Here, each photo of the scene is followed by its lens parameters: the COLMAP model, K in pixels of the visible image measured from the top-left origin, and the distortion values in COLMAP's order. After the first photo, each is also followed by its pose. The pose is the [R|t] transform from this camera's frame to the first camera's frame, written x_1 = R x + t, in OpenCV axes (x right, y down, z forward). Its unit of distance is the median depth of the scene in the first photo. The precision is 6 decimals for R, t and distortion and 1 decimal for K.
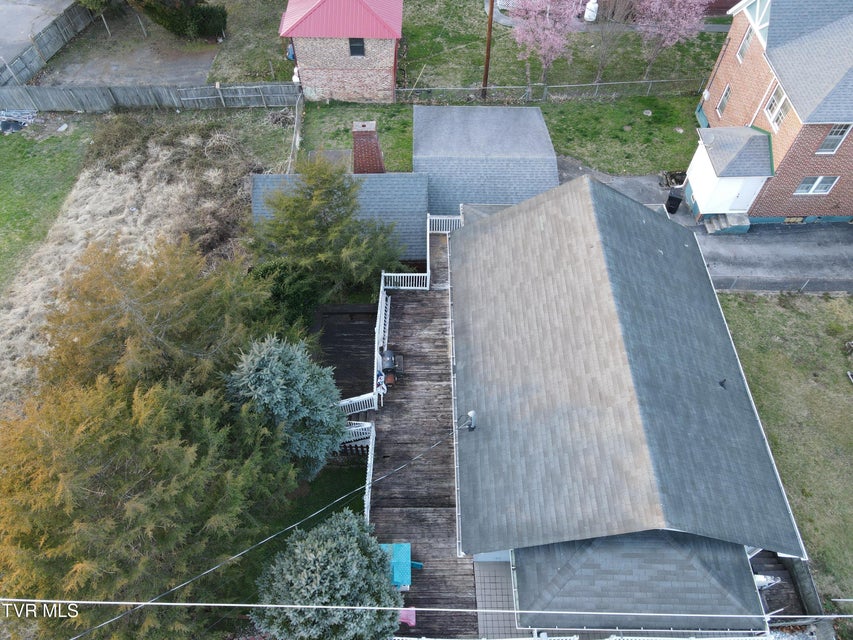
lens RADIAL K [[626.1, 0, 428.2], [0, 626.1, 318.2], [0, 0, 1]] dist [0.014879, 0.003355]
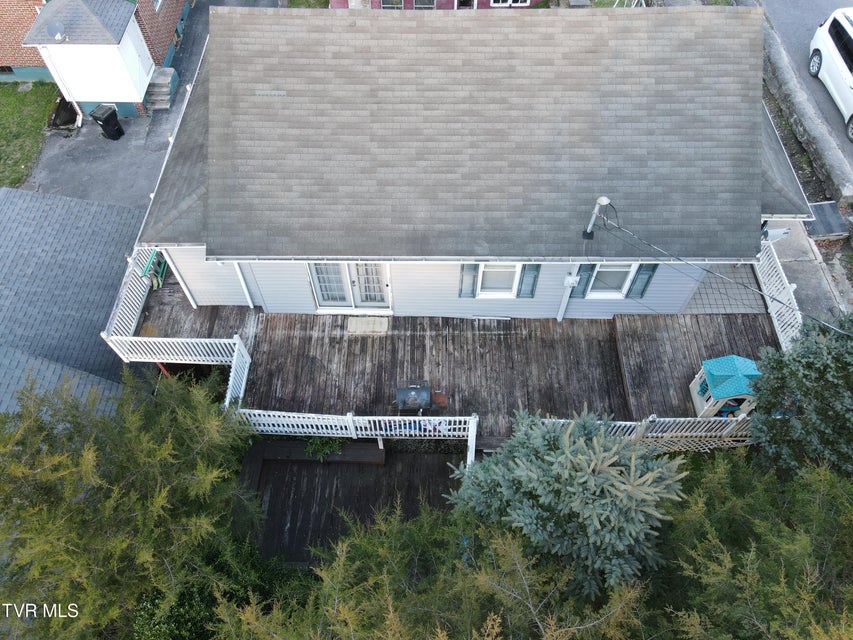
lens RADIAL K [[626.1, 0, 426.1], [0, 626.1, 316.7], [0, 0, 1]] dist [0.014879, 0.003355]
pose [[0.016951, -0.834216, 0.551177, -0.373322], [0.819536, 0.327385, 0.470298, -0.259687], [-0.572777, 0.443737, 0.689220, 0.602258]]
